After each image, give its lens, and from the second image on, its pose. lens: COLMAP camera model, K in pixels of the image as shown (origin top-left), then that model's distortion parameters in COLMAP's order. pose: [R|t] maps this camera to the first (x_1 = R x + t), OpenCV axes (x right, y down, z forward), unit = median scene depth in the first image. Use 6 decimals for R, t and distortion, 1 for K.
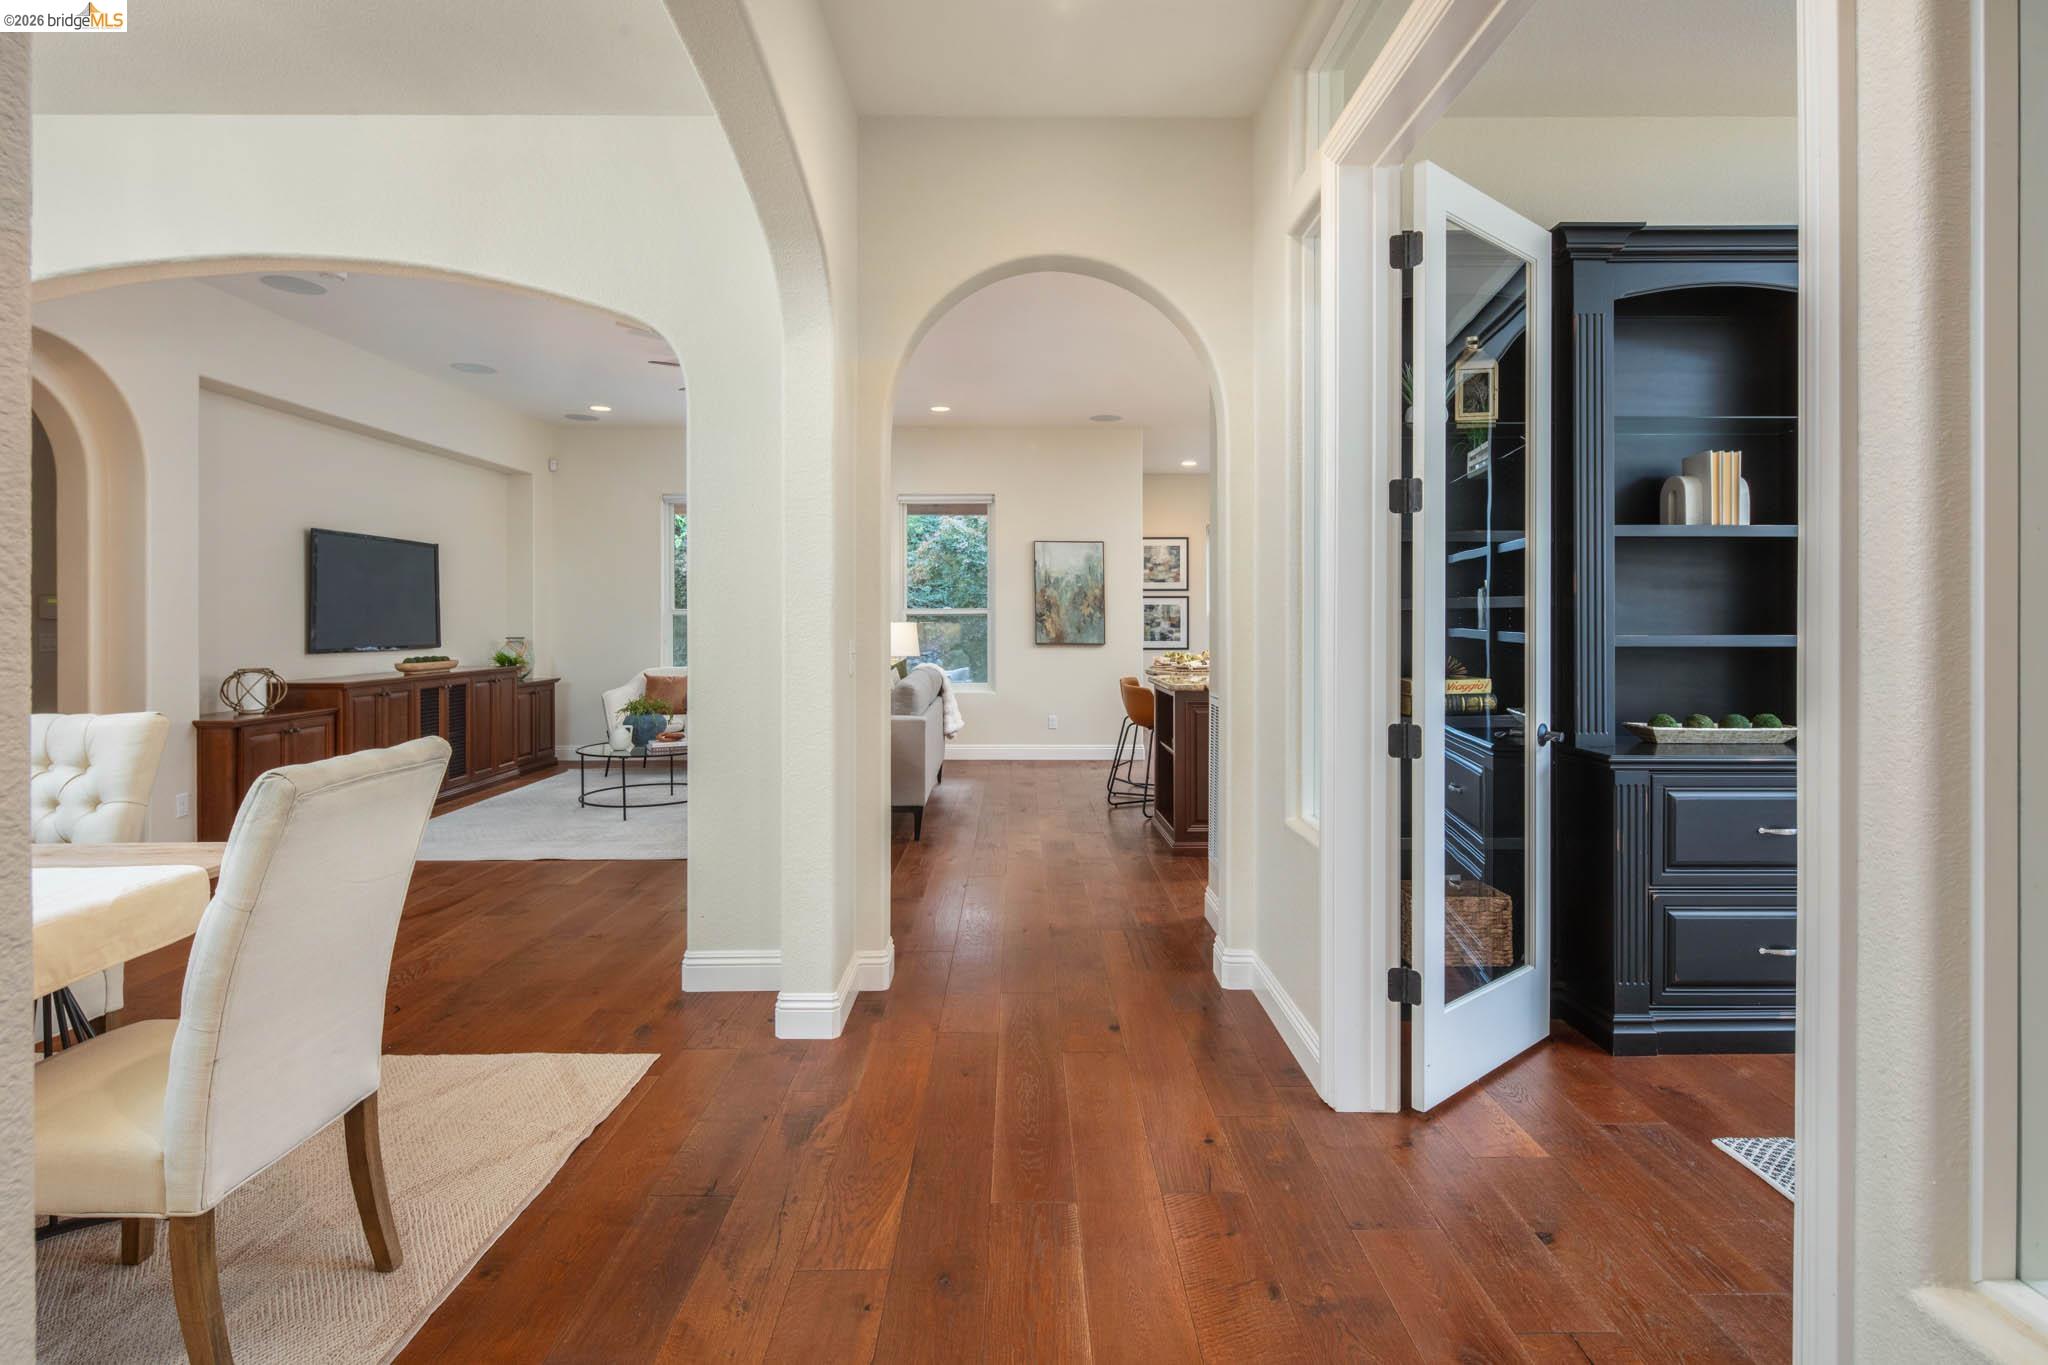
lens RADIAL K [[1002.7, 0, 1022.3], [0, 1002.7, 614.9], [0, 0, 1]] dist [0.001056, -0.000306]
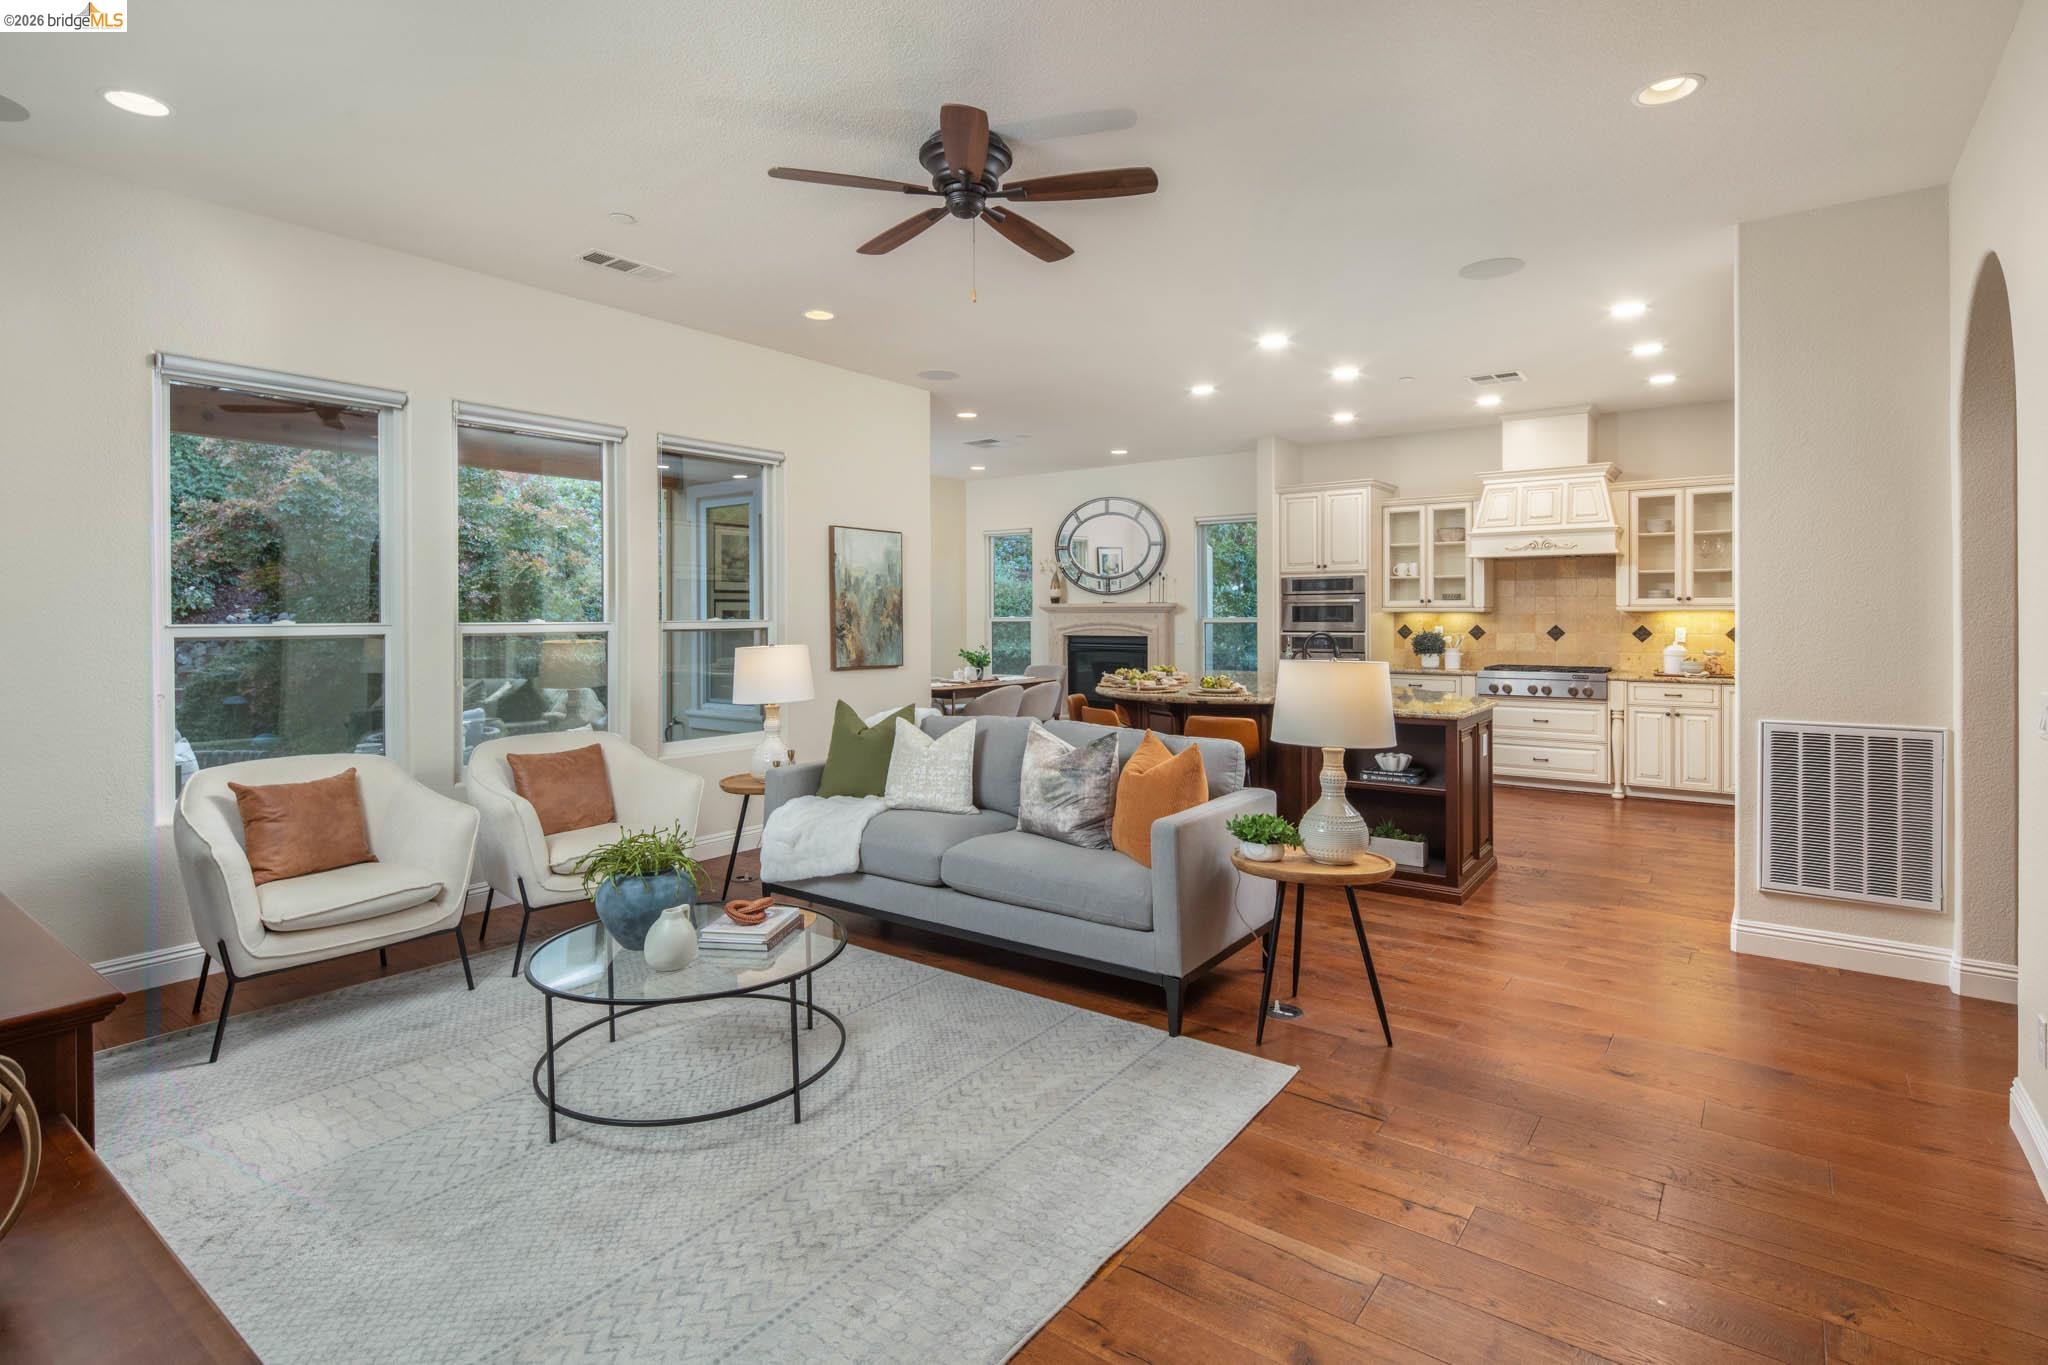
lens RADIAL K [[1003.3, 0, 1026.0], [0, 1003.3, 625.5], [0, 0, 1]] dist [0.001446, 0.000253]
pose [[0.602905, -0.009180, 0.797760, -0.477048], [-0.001793, 0.999916, 0.012861, -0.011818], [-0.797811, -0.009184, 0.602837, 0.458643]]
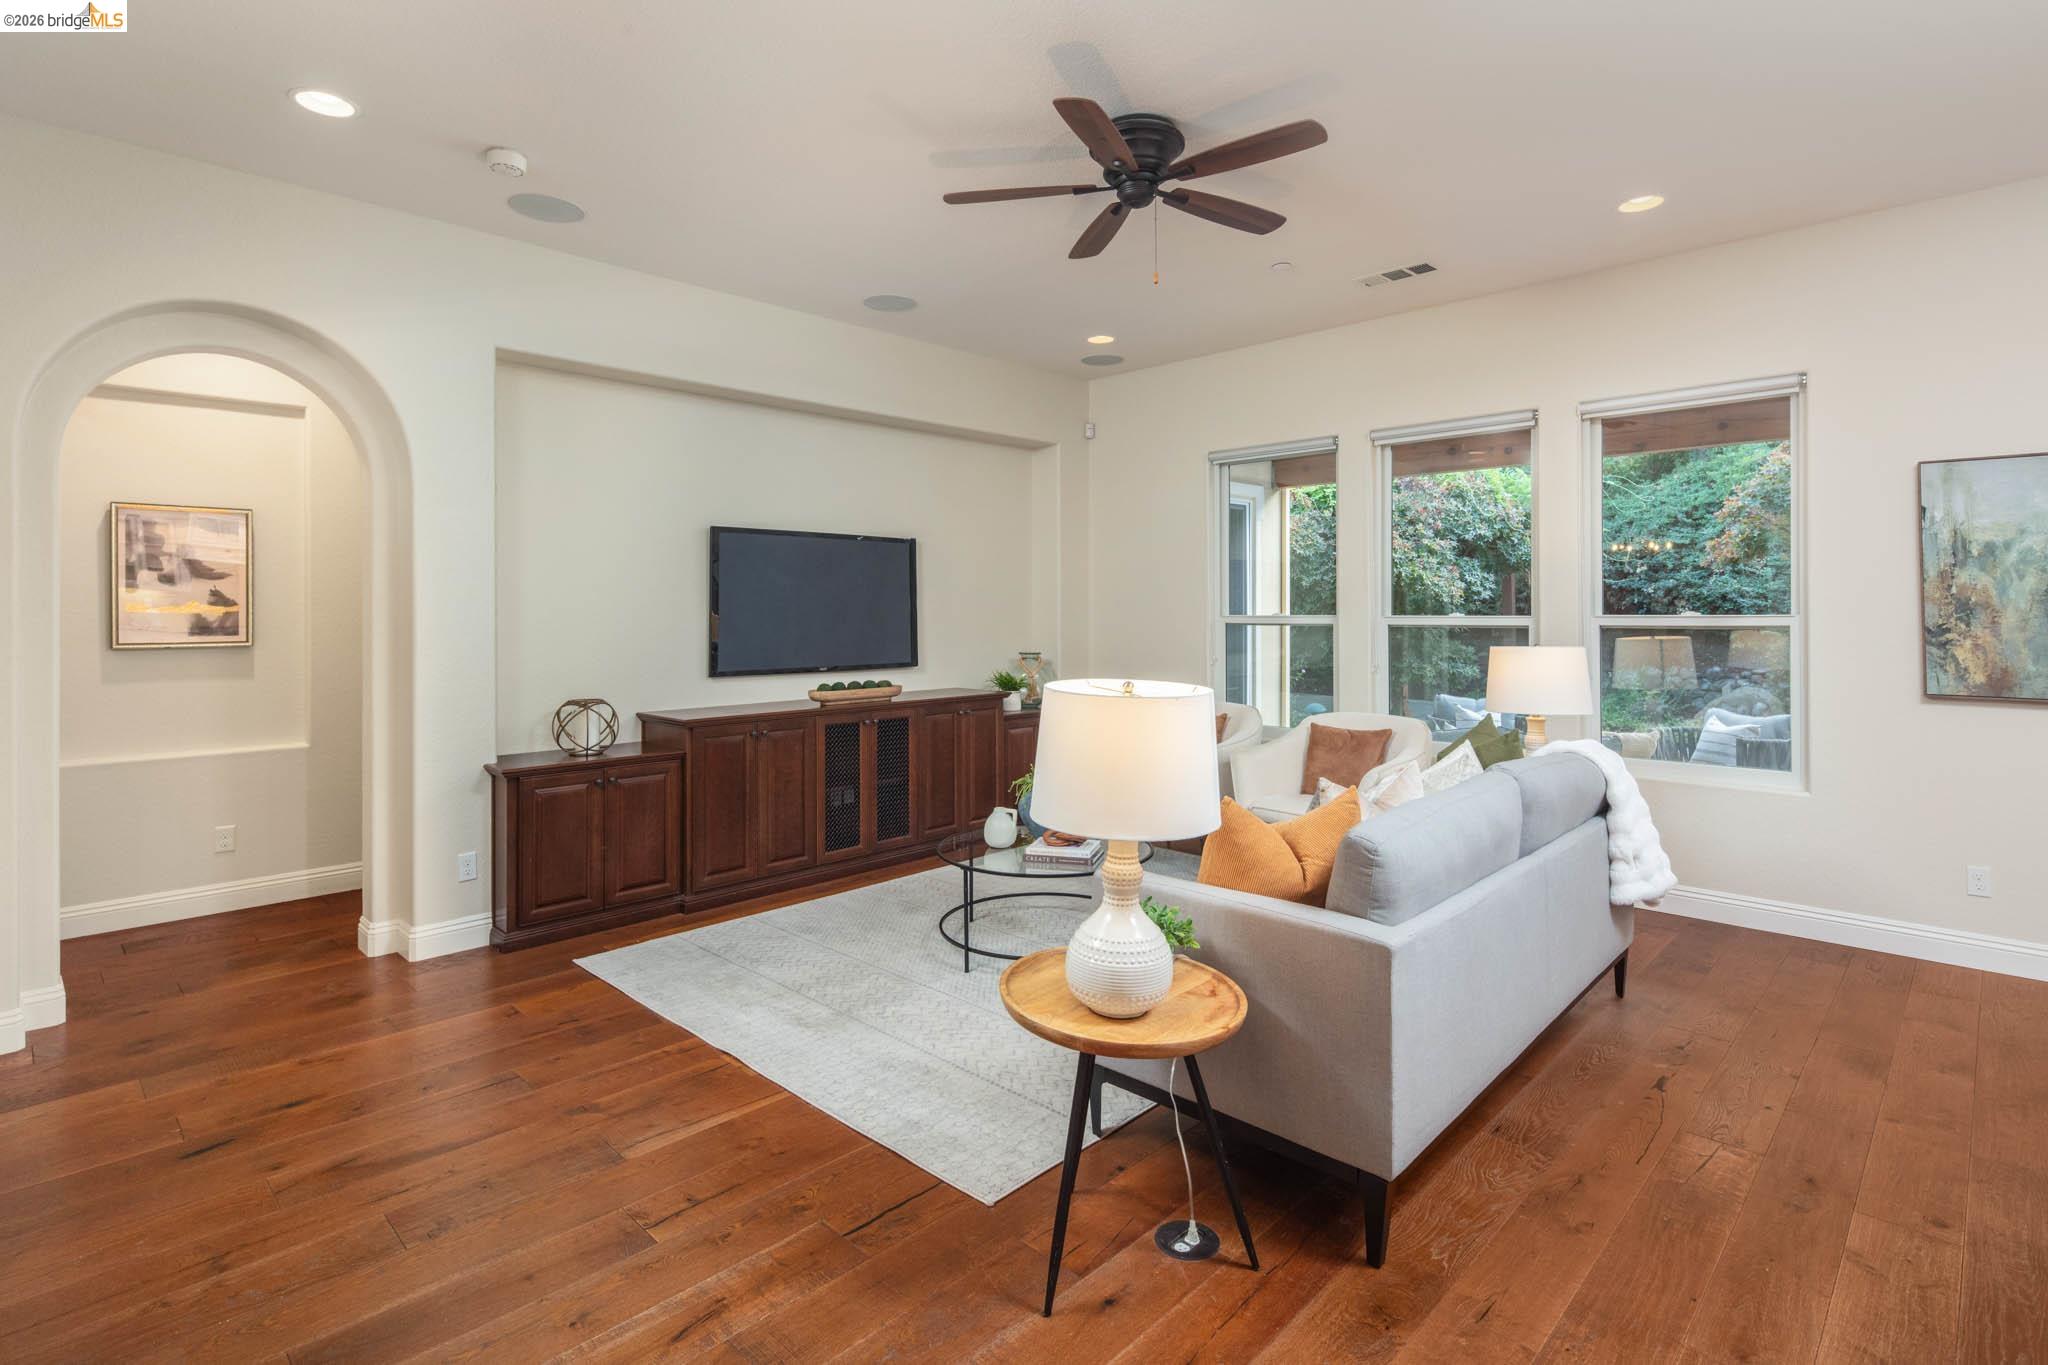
lens RADIAL K [[1002.7, 0, 1022.3], [0, 1002.7, 614.9], [0, 0, 1]] dist [0.001056, -0.000306]
pose [[0.712736, 0.000871, -0.701431, 0.040286], [0.006179, 0.999953, 0.007520, -0.012386], [0.701405, -0.009694, 0.712697, 0.410246]]
